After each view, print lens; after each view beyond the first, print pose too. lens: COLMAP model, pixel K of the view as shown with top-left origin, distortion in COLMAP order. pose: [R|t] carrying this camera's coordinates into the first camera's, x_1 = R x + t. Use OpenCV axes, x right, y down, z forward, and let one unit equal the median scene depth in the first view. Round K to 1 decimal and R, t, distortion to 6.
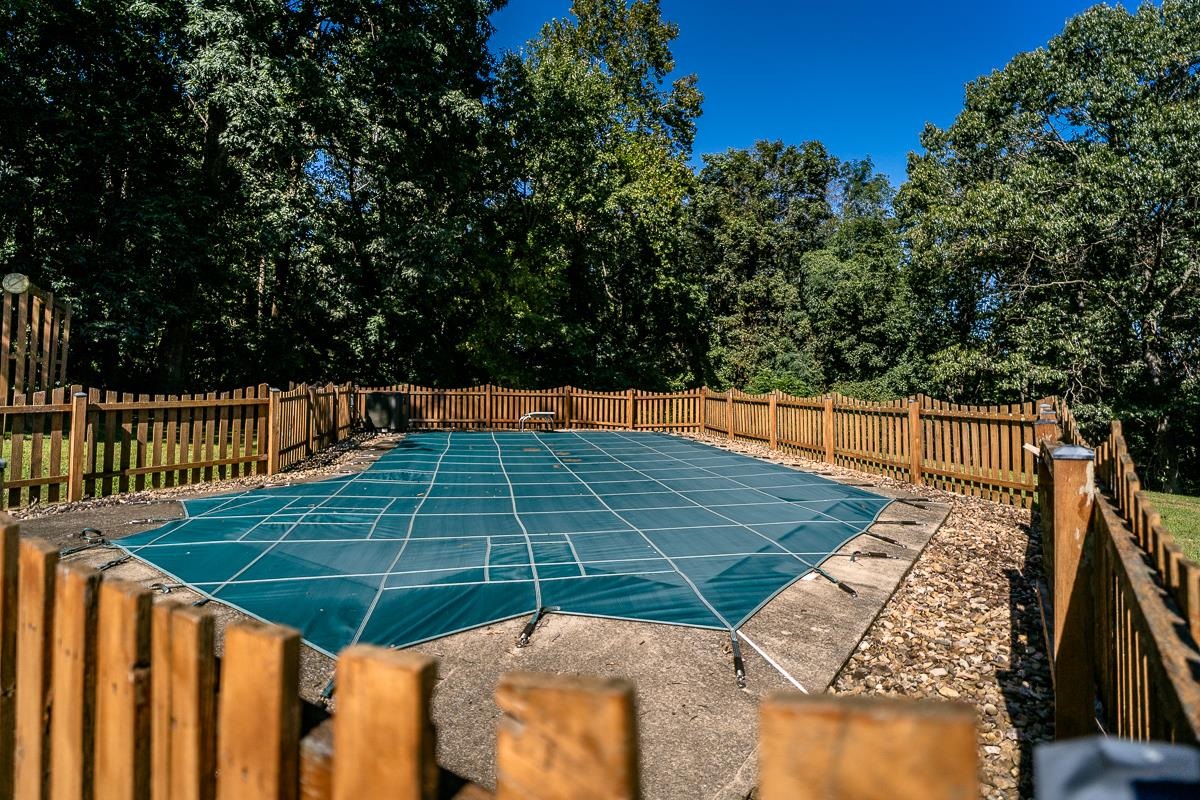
lens RADIAL K [[638.0, 0, 597.5], [0, 638.0, 343.9], [0, 0, 1]] dist [0.003051, 0.000241]
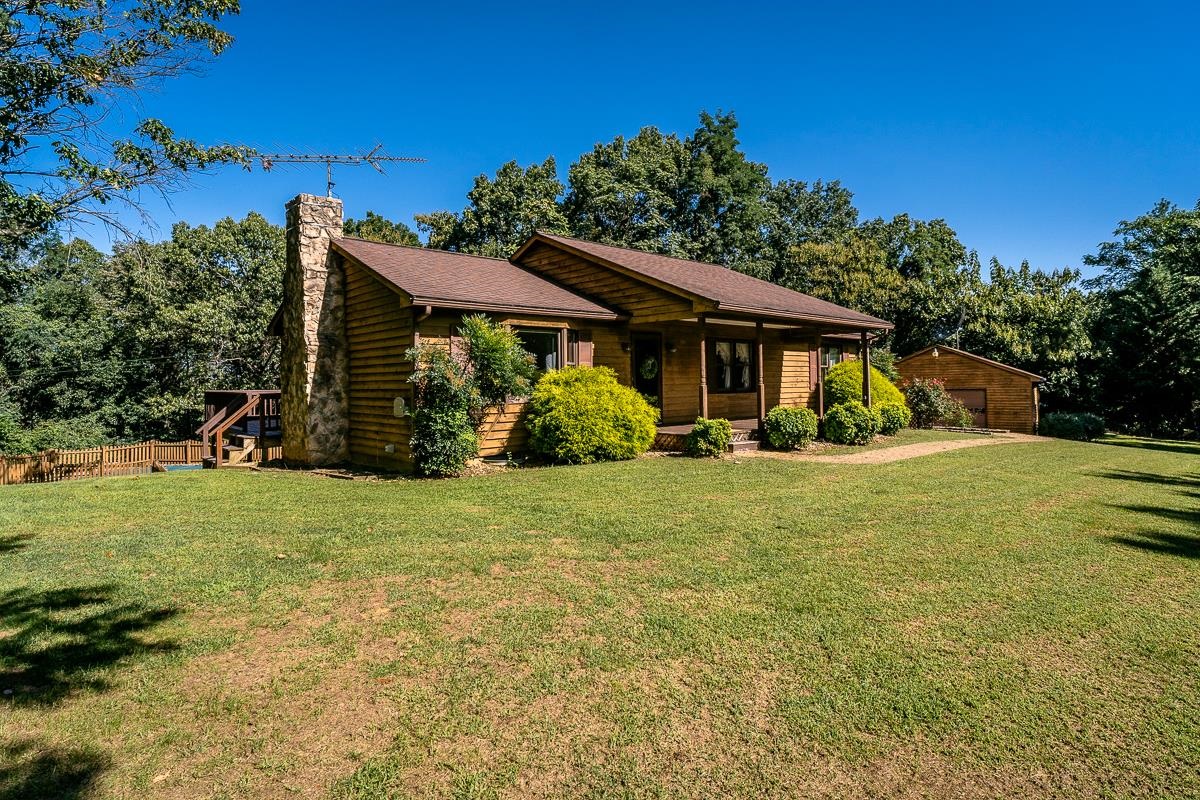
lens RADIAL K [[625.3, 0, 593.3], [0, 625.3, 366.8], [0, 0, 1]] dist [-0.000558, -0.000671]
pose [[0.227980, 0.010082, 0.973614, -0.580641], [-0.038031, 0.999276, -0.001442, -0.085498], [-0.972923, -0.036699, 0.228198, -0.307305]]
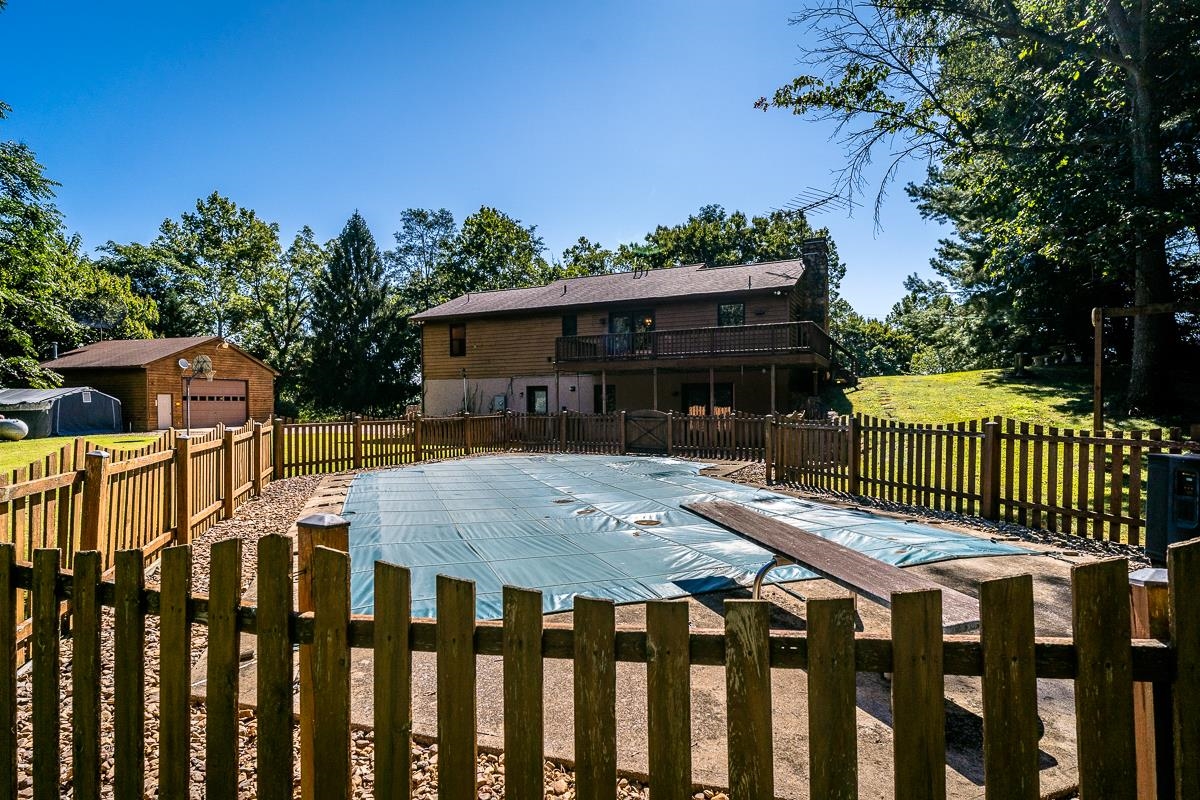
lens RADIAL K [[625.5, 0, 597.7], [0, 625.5, 404.9], [0, 0, 1]] dist [-0.002224, -0.000009]
pose [[-0.988845, -0.004627, -0.148876, 0.013737], [0.003392, 0.998559, -0.053562, 0.026614], [0.148909, -0.053470, -0.987404, 0.492780]]
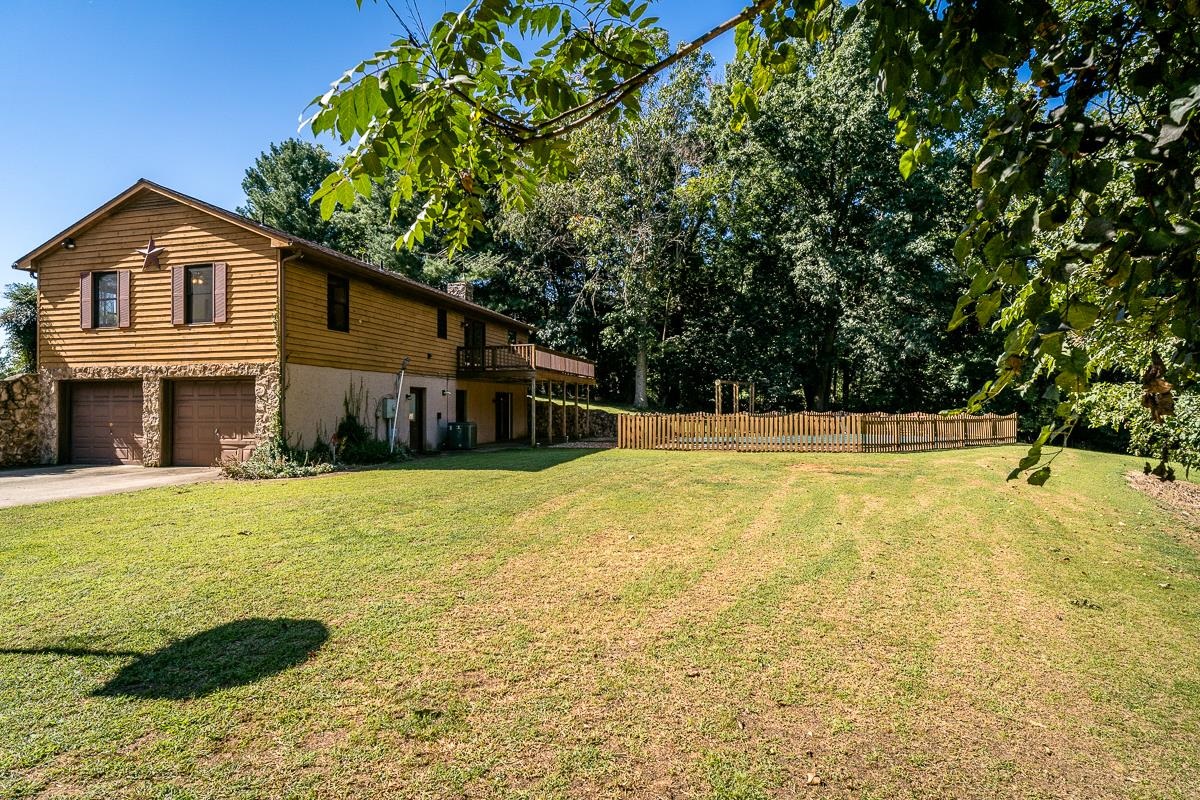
lens RADIAL K [[617.0, 0, 601.9], [0, 617.0, 403.1], [0, 0, 1]] dist [-0.003198, -0.000701]
pose [[0.363113, -0.016612, -0.931597, 0.520670], [0.058156, 0.998296, 0.004866, -0.008570], [0.929928, -0.055945, 0.363460, -0.209900]]
